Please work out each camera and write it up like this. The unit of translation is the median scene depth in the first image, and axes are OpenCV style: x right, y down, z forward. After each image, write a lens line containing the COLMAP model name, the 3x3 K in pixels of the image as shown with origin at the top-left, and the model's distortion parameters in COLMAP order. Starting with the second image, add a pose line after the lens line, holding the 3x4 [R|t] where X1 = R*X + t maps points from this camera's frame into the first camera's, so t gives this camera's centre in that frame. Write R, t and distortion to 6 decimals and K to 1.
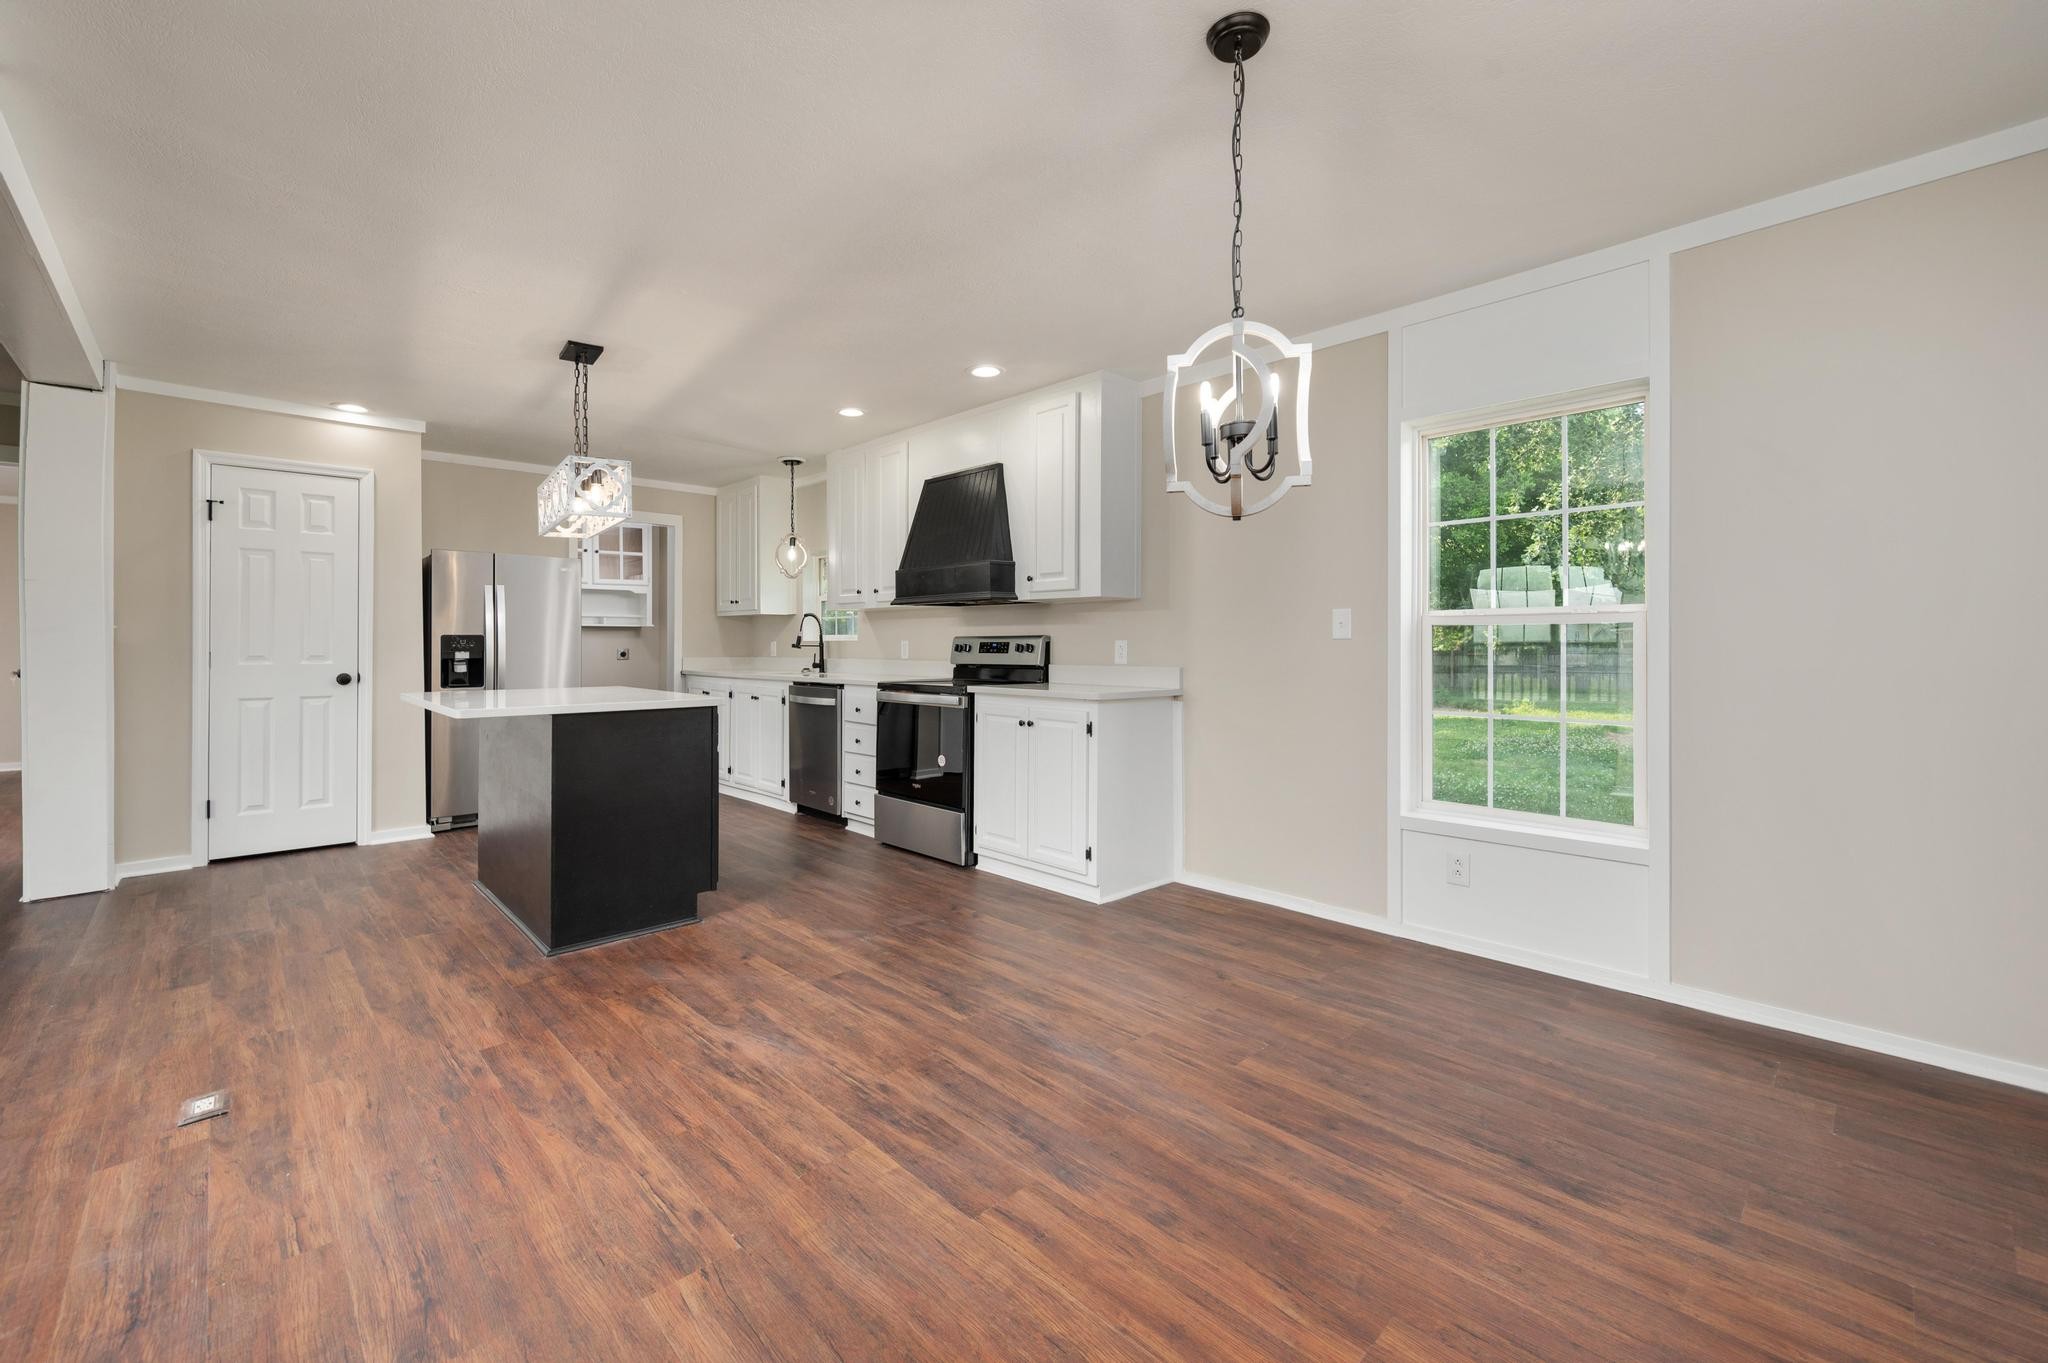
lens RADIAL K [[899.1, 0, 1059.7], [0, 899.1, 638.7], [0, 0, 1]] dist [0.004235, -0.000525]
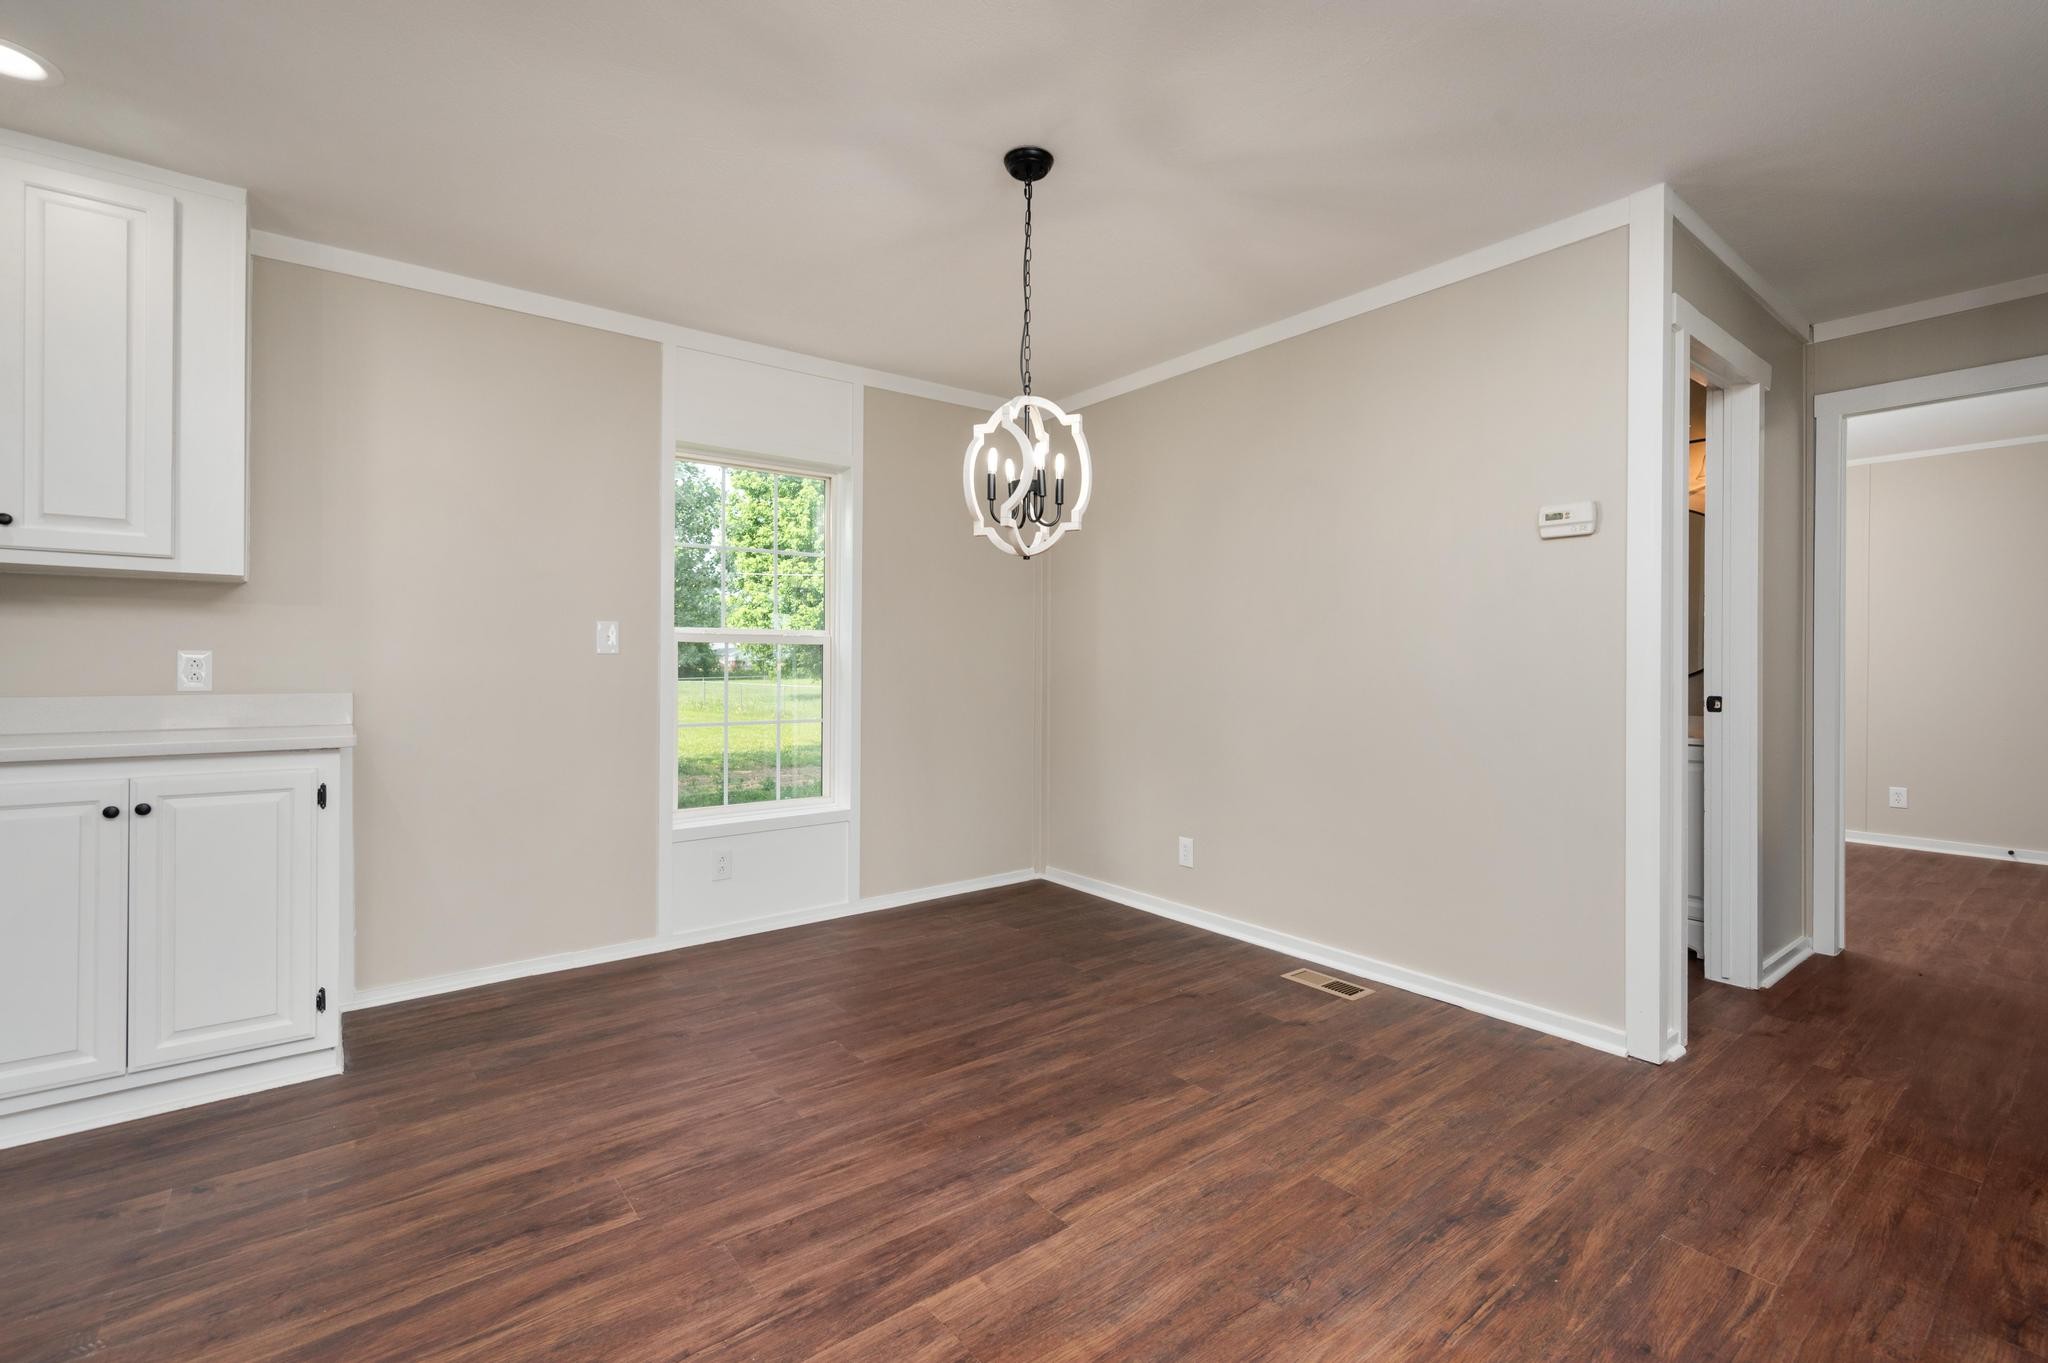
lens RADIAL K [[899.1, 0, 1031.5], [0, 899.1, 664.4], [0, 0, 1]] dist [0.004235, -0.000525]
pose [[0.078855, -0.000034, 0.996886, -0.502131], [-0.009521, 0.999954, 0.000788, 0.005805], [-0.996841, -0.009553, 0.078851, 0.438657]]
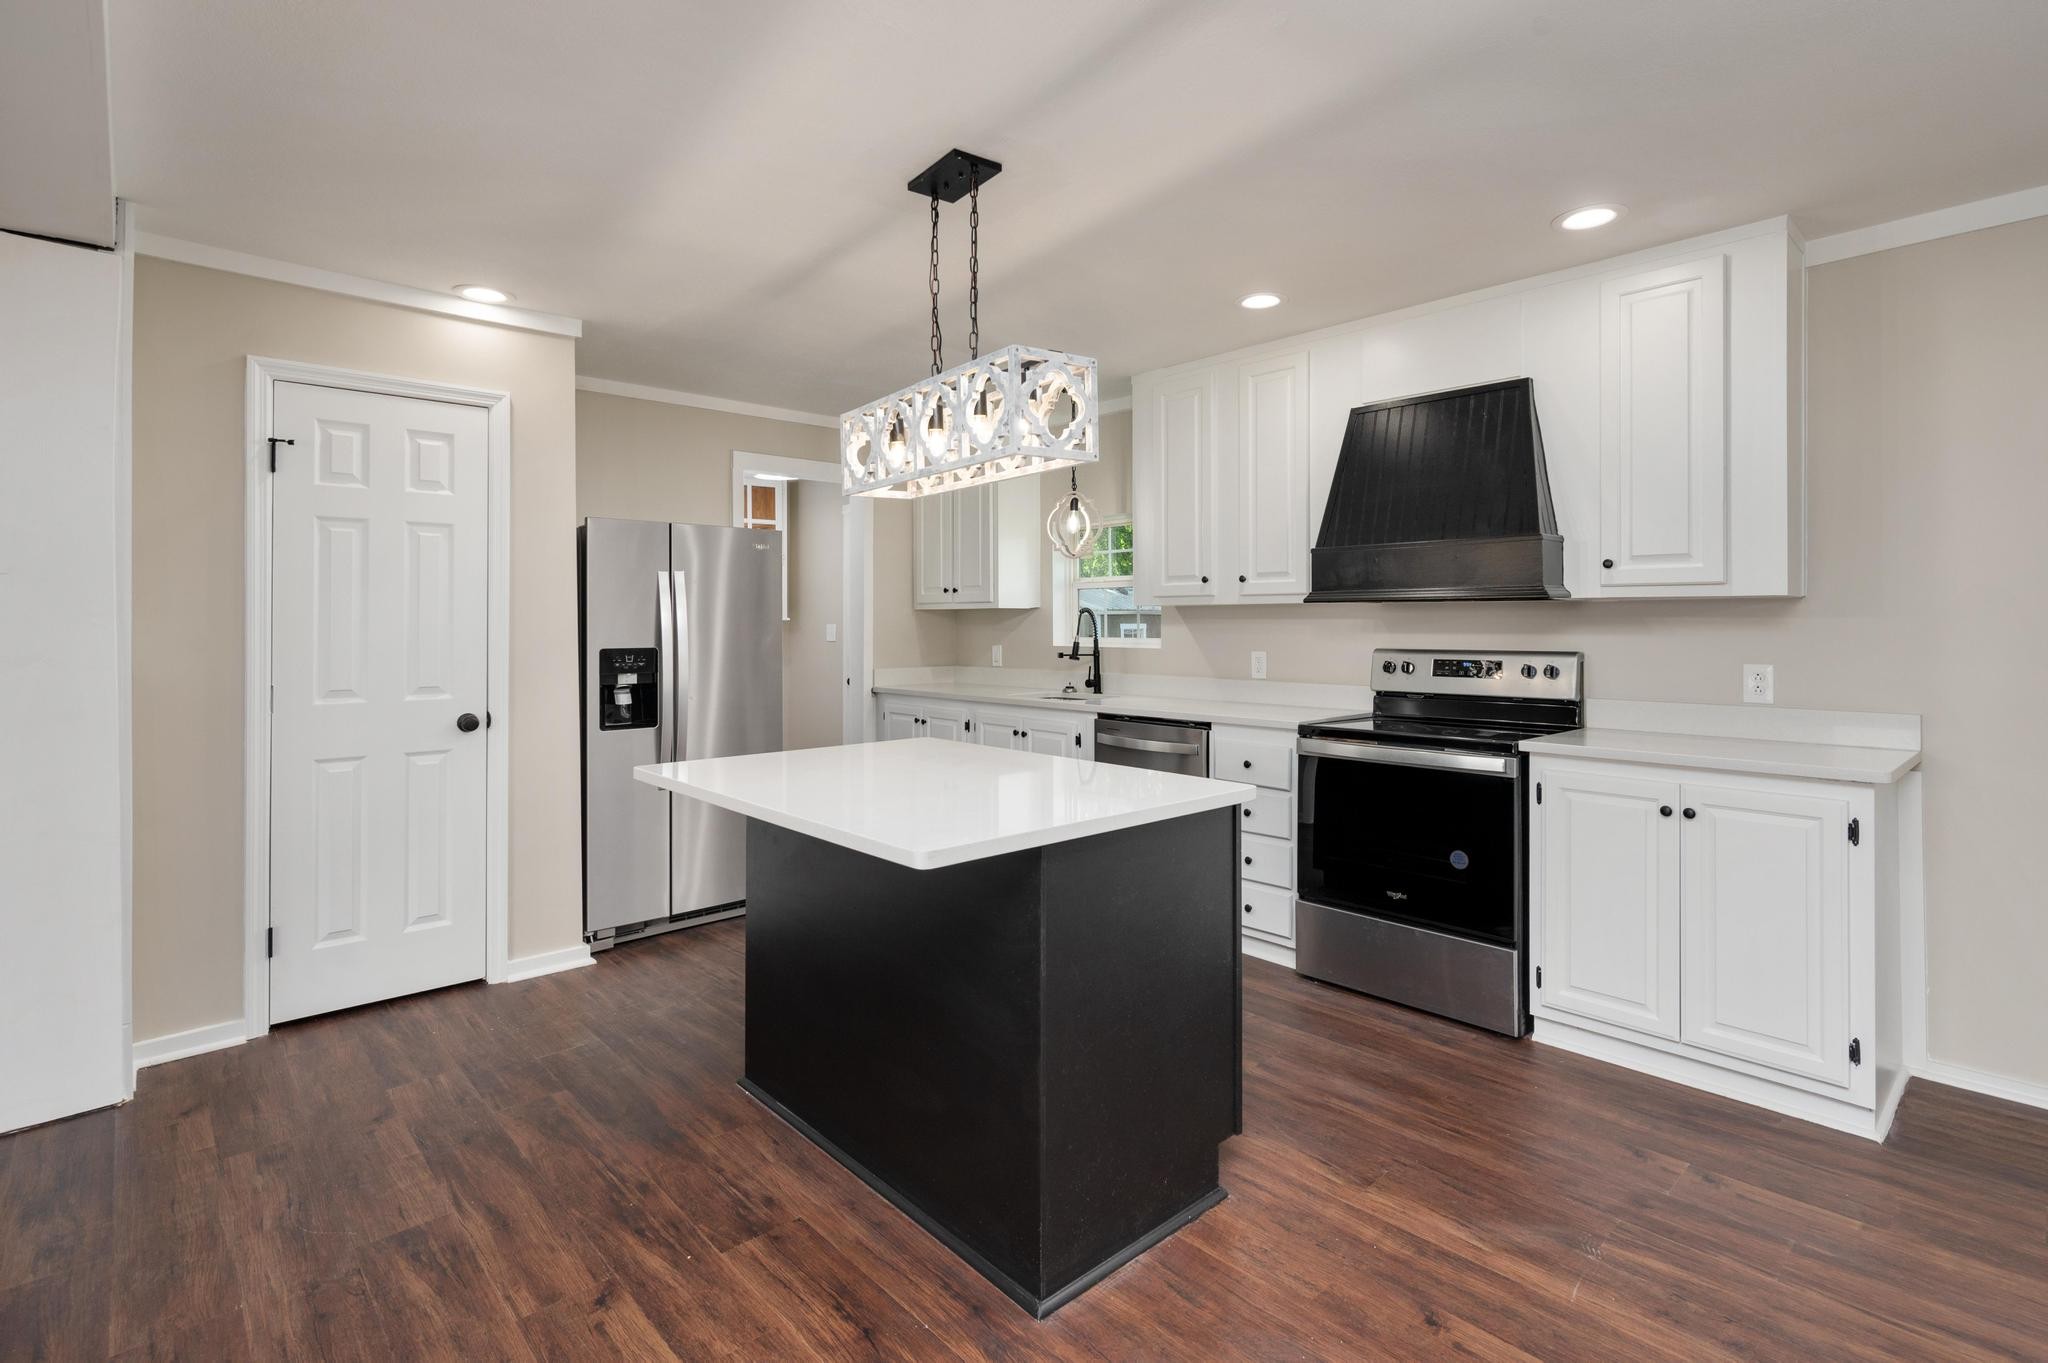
lens RADIAL K [[991.3, 0, 1049.8], [0, 991.3, 611.7], [0, 0, 1]] dist [0.004150, 0.001833]
pose [[0.999994, -0.002085, 0.002675, -0.443527], [0.002085, 0.999998, 0.000140, -0.037302], [-0.002676, -0.000135, 0.999996, 0.344045]]
